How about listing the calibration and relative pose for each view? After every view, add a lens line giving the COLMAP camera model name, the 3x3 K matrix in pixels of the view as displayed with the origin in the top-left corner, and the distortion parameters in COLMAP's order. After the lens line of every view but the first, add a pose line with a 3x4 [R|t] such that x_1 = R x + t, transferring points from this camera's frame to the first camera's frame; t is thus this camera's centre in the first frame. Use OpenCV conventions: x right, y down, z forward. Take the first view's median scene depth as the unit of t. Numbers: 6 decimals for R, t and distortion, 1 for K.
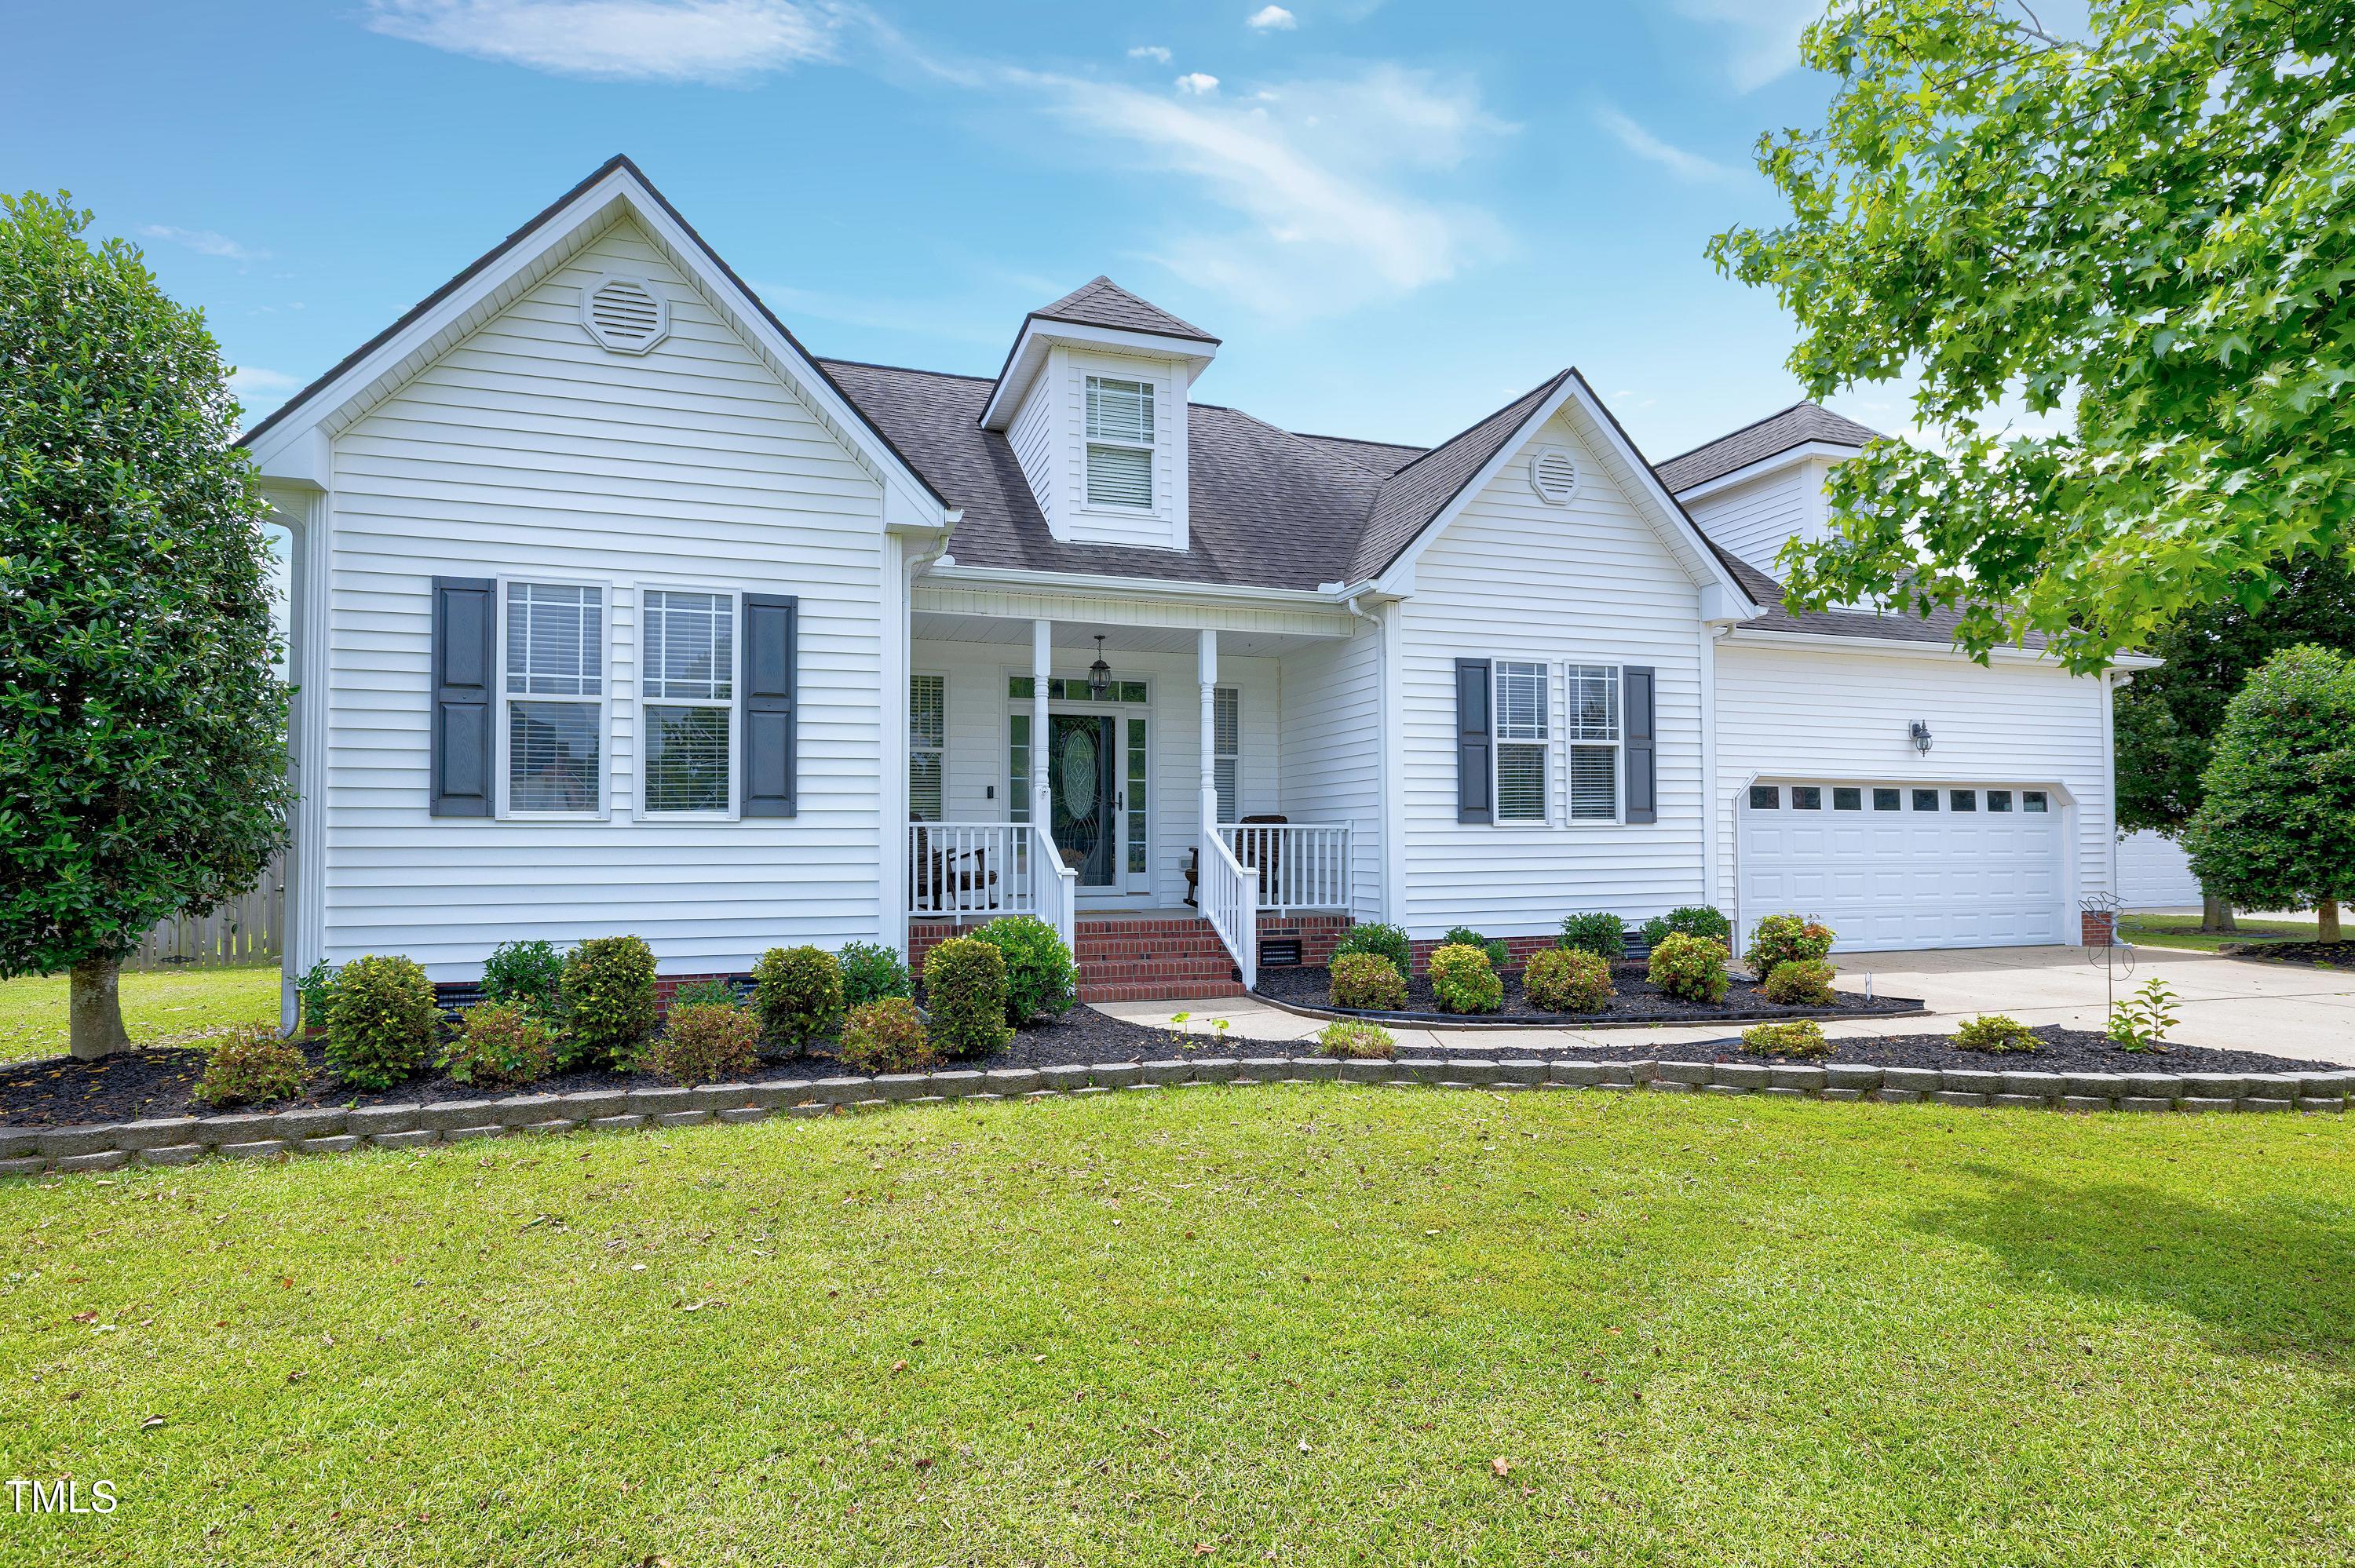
lens RADIAL K [[1179.4, 0, 1141.9], [0, 1179.4, 790.0], [0, 0, 1]] dist [0.001989, 0.000399]
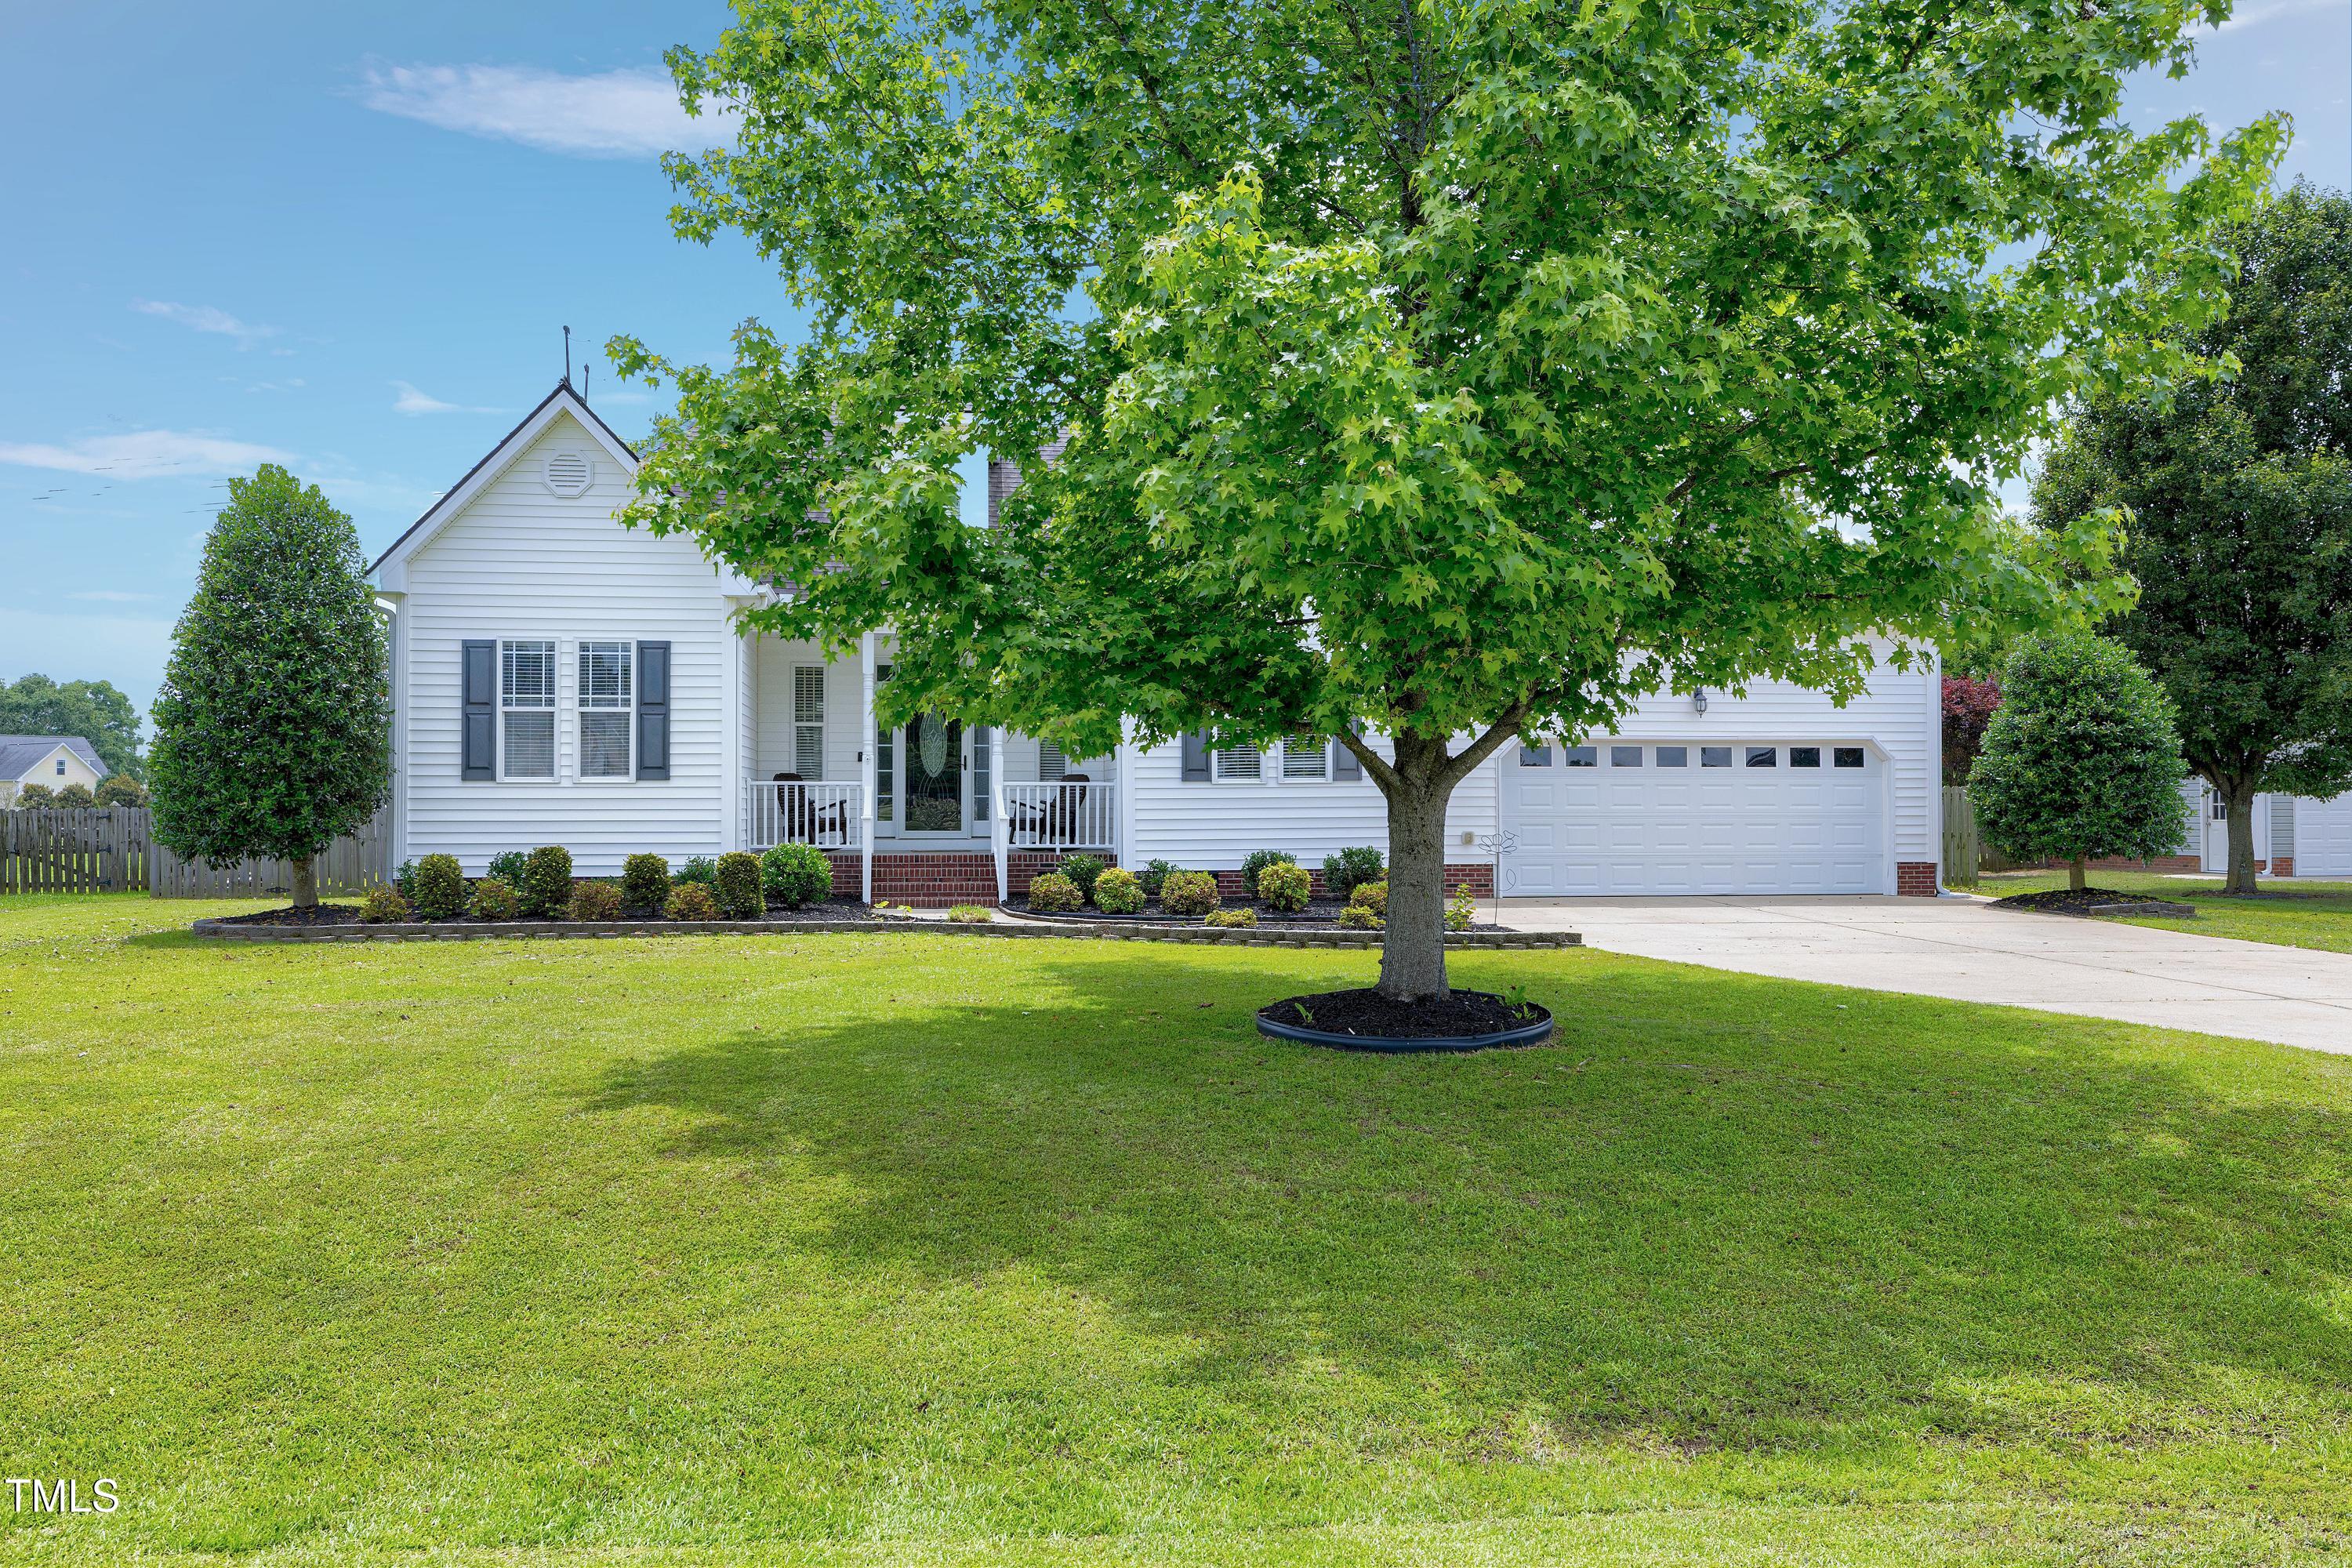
lens RADIAL K [[1850.8, 0, 1143.6], [0, 1850.8, 717.0], [0, 0, 1]] dist [-0.011671, -0.001590]
pose [[0.980947, -0.007998, -0.194109, 0.621653], [0.008006, 0.999968, -0.000742, -0.041775], [0.194109, -0.000826, 0.980980, -1.006059]]
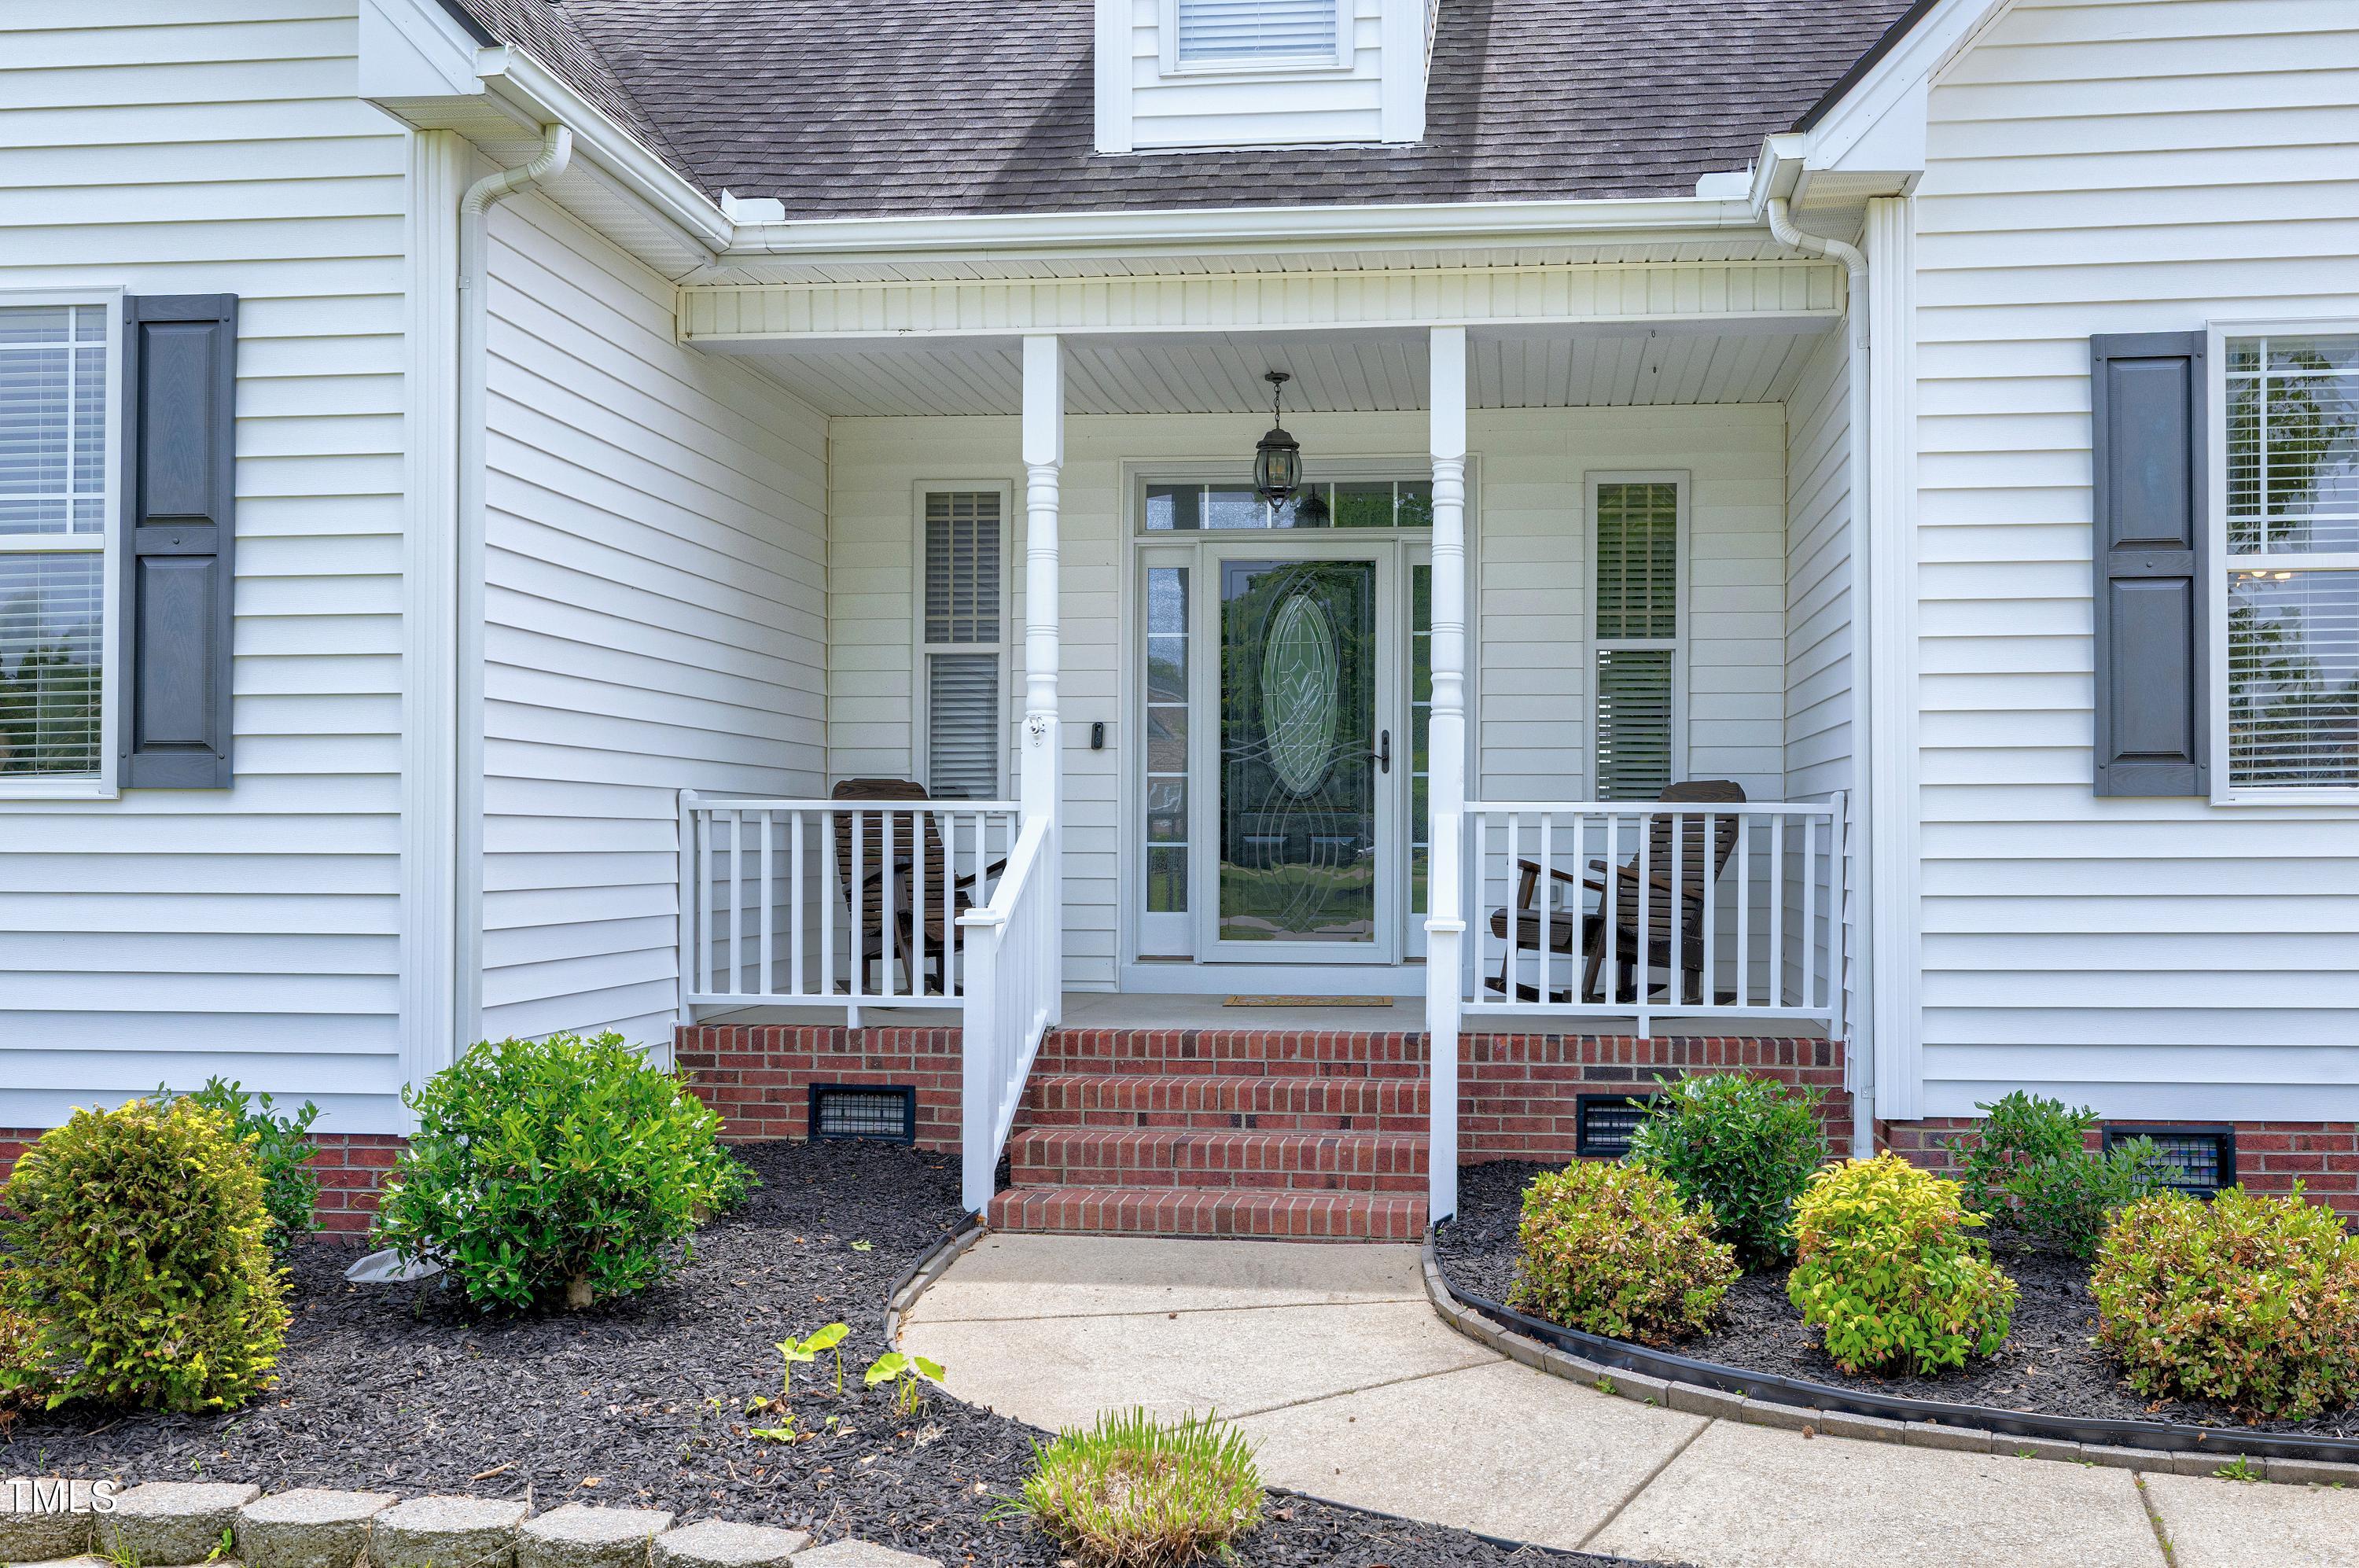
lens RADIAL K [[1948.5, 0, 1364.3], [0, 1948.5, 791.4], [0, 0, 1]] dist [0.001154, -0.000114]
pose [[0.920546, -0.005393, -0.390596, 0.294931], [0.013951, 0.999721, 0.019076, 0.011730], [0.390384, -0.023009, 0.920364, 0.366799]]
